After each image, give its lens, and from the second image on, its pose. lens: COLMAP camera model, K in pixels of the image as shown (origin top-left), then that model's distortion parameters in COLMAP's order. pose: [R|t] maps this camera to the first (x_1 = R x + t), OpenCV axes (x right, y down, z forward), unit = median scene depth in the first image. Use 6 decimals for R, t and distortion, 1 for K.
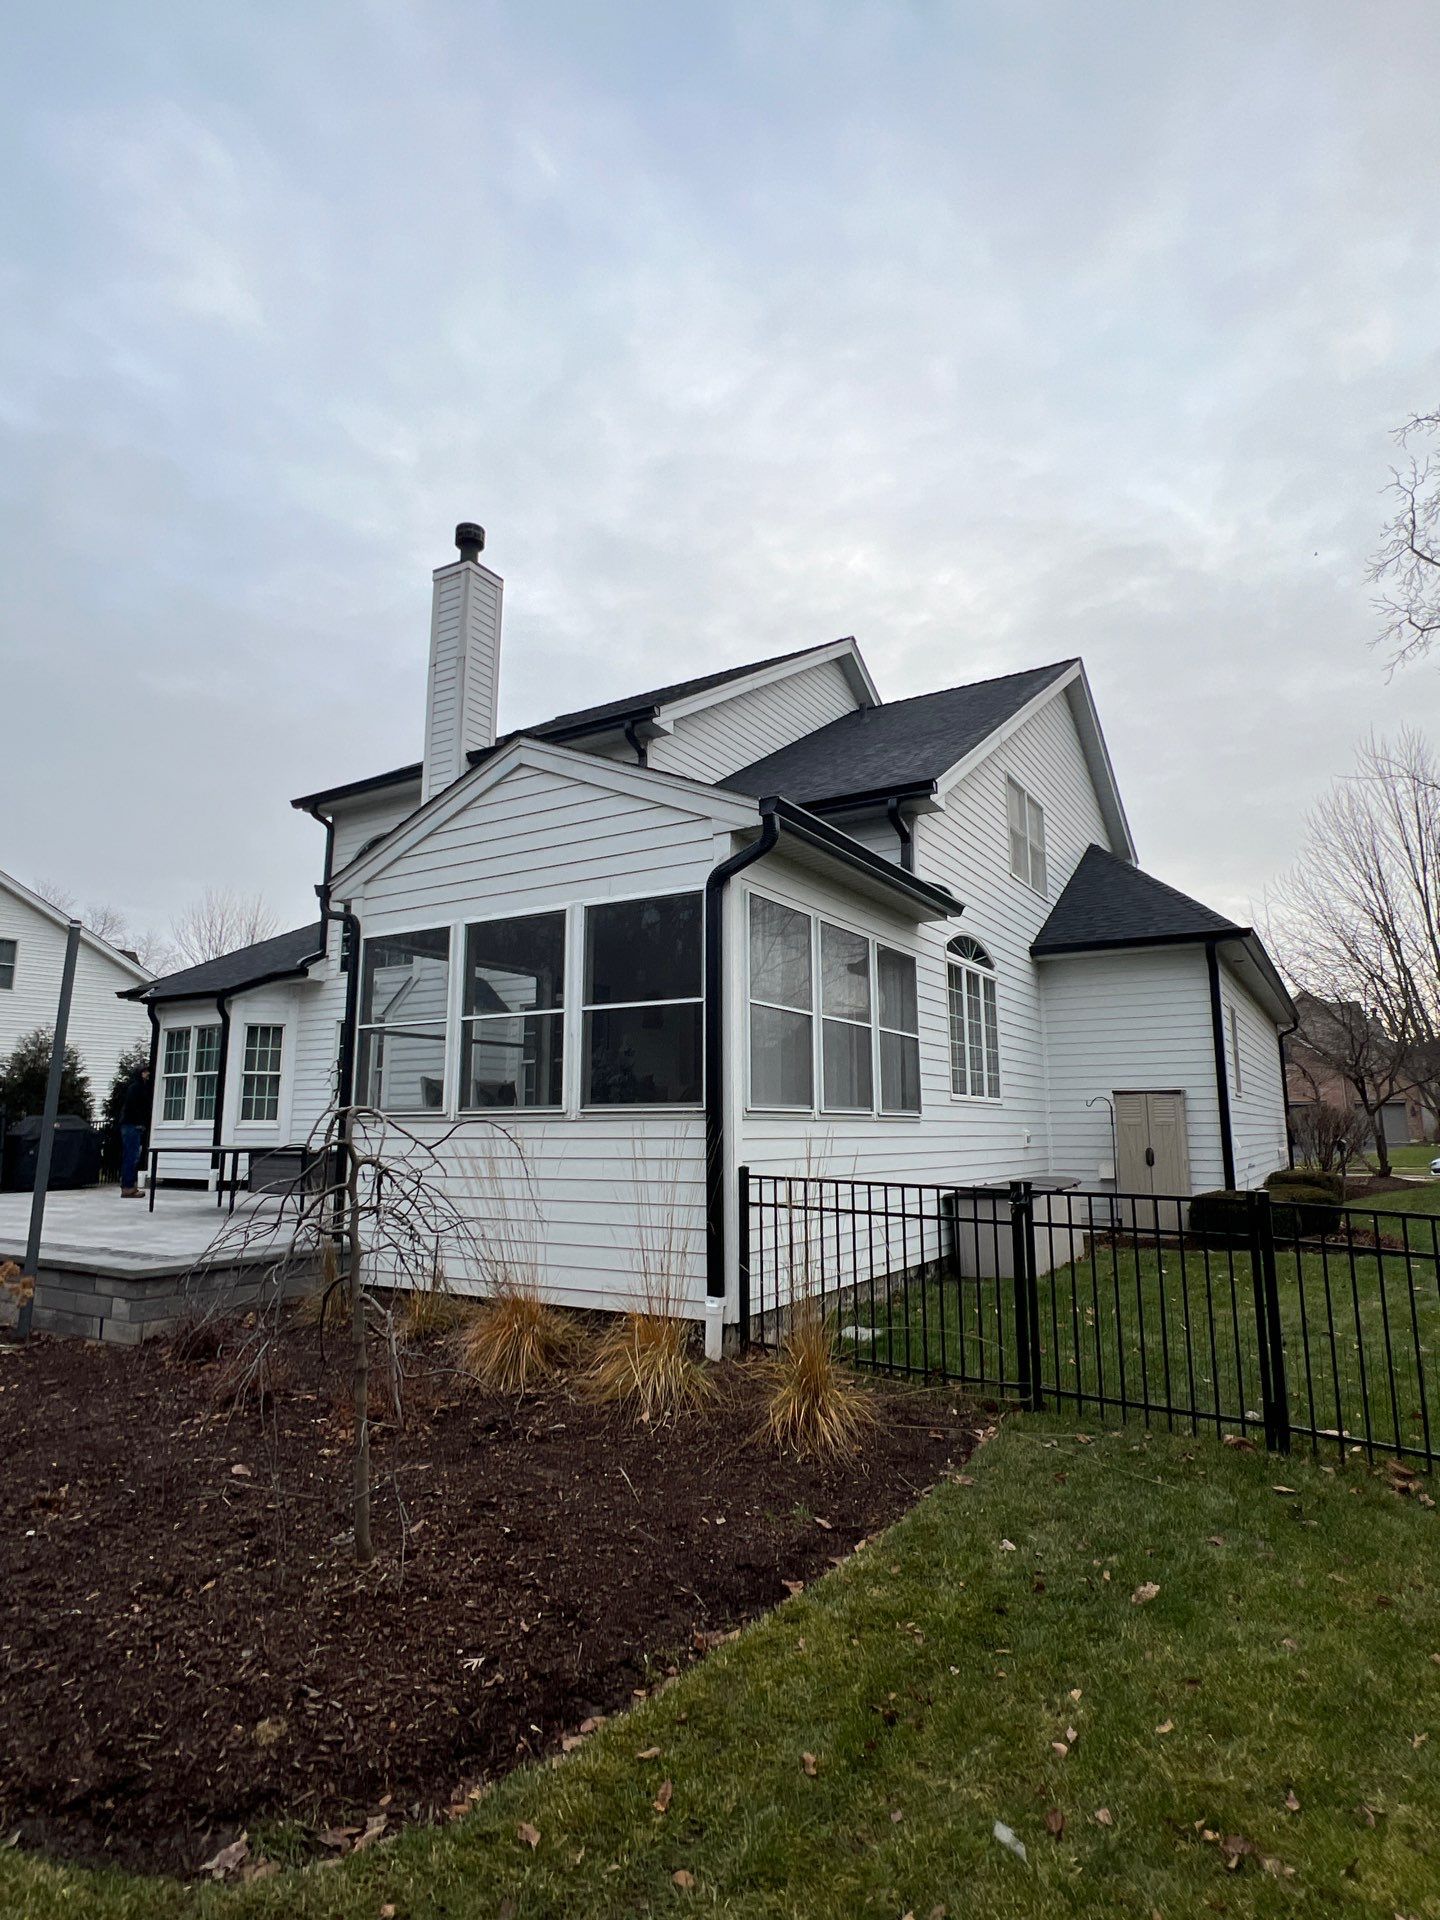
lens RADIAL K [[1020.1, 0, 720.0], [0, 1020.1, 960.0], [0, 0, 1]] dist [0.000430, -0.000872]
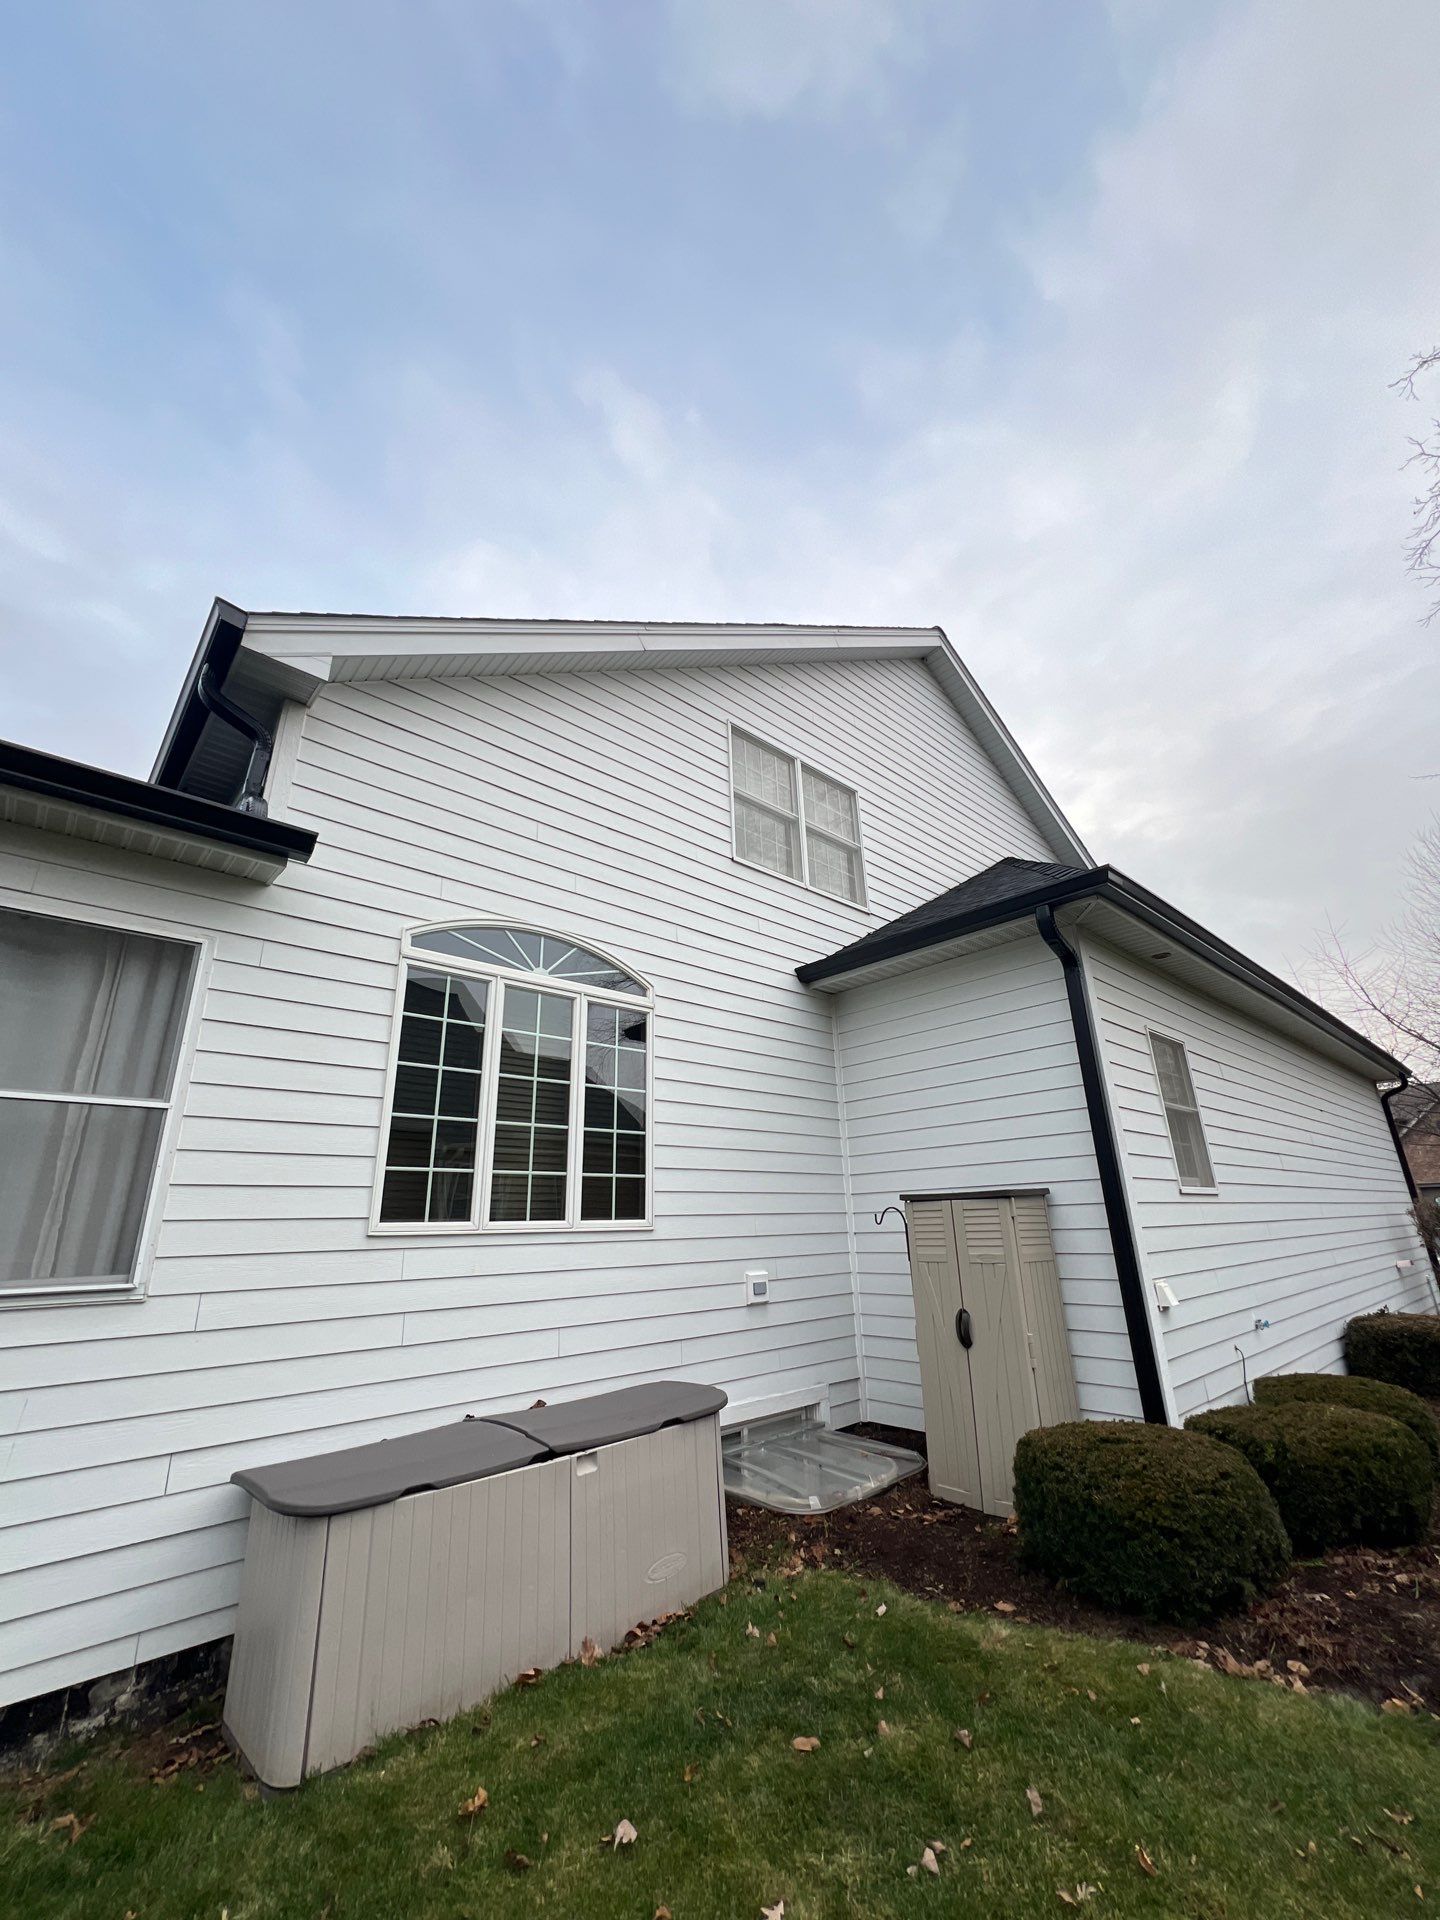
lens RADIAL K [[758.9, 0, 720.0], [0, 758.9, 960.0], [0, 0, 1]] dist [0.000612, -0.000003]
pose [[0.959559, -0.110890, -0.258746, 0.376581], [0.067376, 0.982899, -0.171374, 0.060768], [0.273325, 0.147010, 0.950621, 0.513773]]
